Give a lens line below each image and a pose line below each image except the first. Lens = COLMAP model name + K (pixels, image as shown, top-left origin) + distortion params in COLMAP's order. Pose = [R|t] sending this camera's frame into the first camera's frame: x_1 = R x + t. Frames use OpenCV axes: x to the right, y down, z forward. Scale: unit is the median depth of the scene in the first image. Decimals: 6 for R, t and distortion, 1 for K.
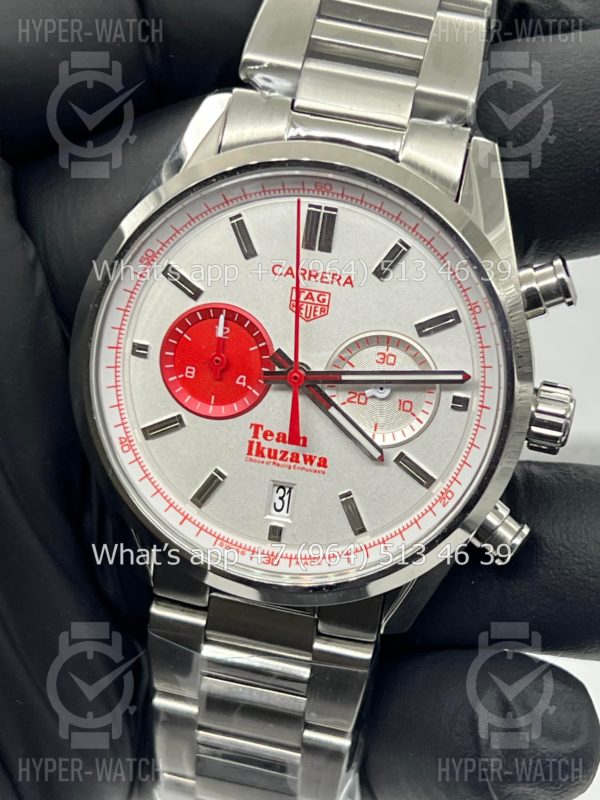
lens RADIAL K [[1962.8, 0, 301.0], [0, 1962.8, 399.4], [0, 0, 1]] dist [0.326983, 0.000000]
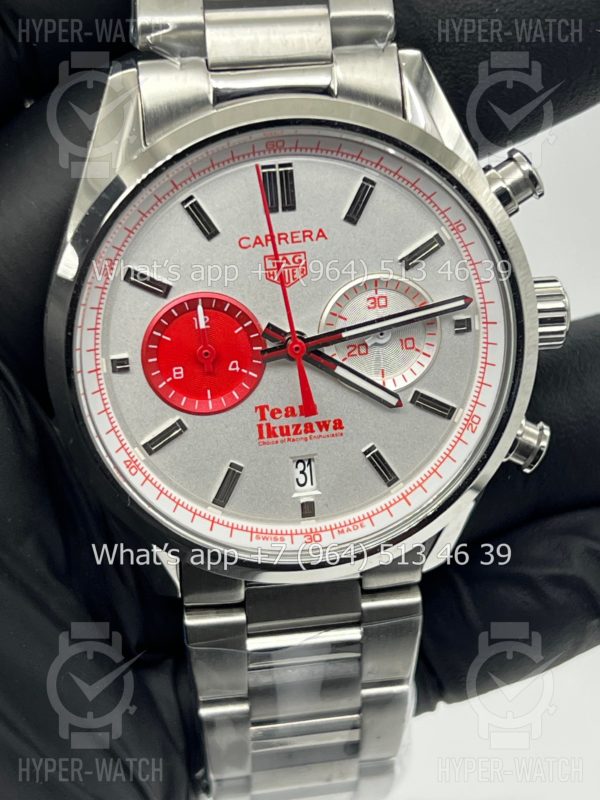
lens RADIAL K [[1962.8, 0, 297.6], [0, 1962.8, 402.9], [0, 0, 1]] dist [0.326983, 0.000000]
pose [[0.934502, -0.286698, 0.210976, -0.205599], [0.266661, 0.956465, 0.118602, -0.096325], [-0.235794, -0.054575, 0.970270, 0.080473]]
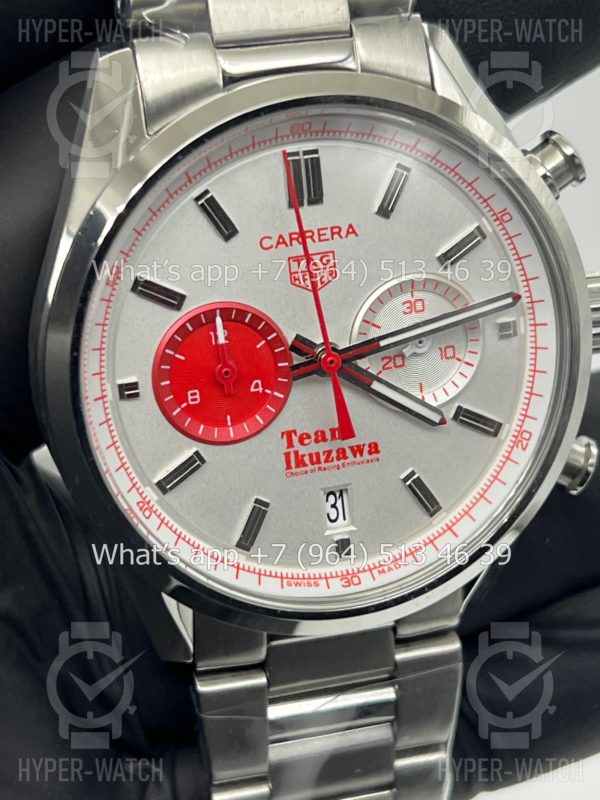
lens RADIAL K [[1962.8, 0, 298.7], [0, 1962.8, 400.7], [0, 0, 1]] dist [0.326983, 0.000000]
pose [[0.878231, -0.320303, 0.355128, -0.307163], [0.299994, 0.947284, 0.112505, -0.090686], [-0.372443, 0.007731, 0.928023, 0.237228]]
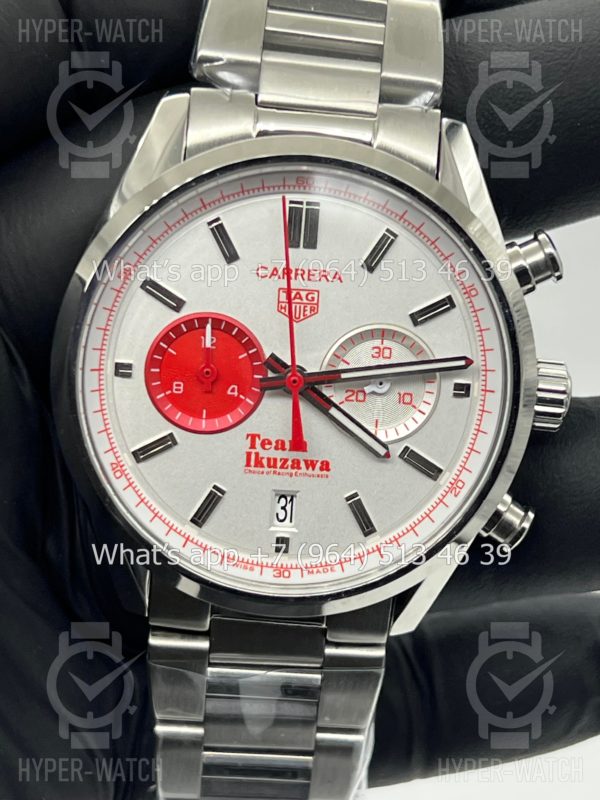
lens RADIAL K [[1962.8, 0, 297.6], [0, 1962.8, 411.1], [0, 0, 1]] dist [0.326983, 0.000000]
pose [[0.980113, -0.104505, 0.168690, -0.162870], [0.105414, 0.994422, 0.003584, 0.000290], [-0.168124, 0.014269, 0.985663, 0.047733]]
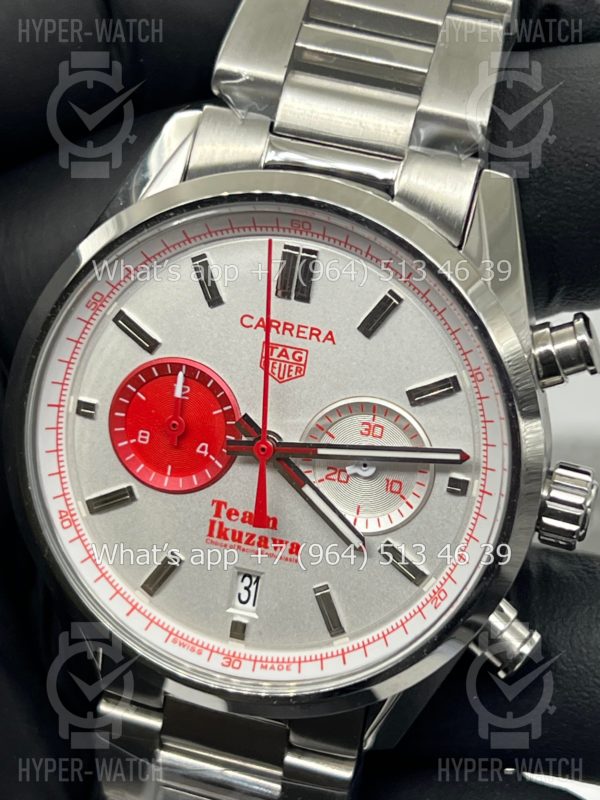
lens RADIAL K [[1962.8, 0, 299.3], [0, 1962.8, 399.5], [0, 0, 1]] dist [0.326983, 0.000000]
pose [[0.997715, 0.030101, -0.060482, 0.062098], [-0.029337, 0.999479, 0.013484, -0.043748], [0.060856, -0.011679, 0.998078, 0.155976]]
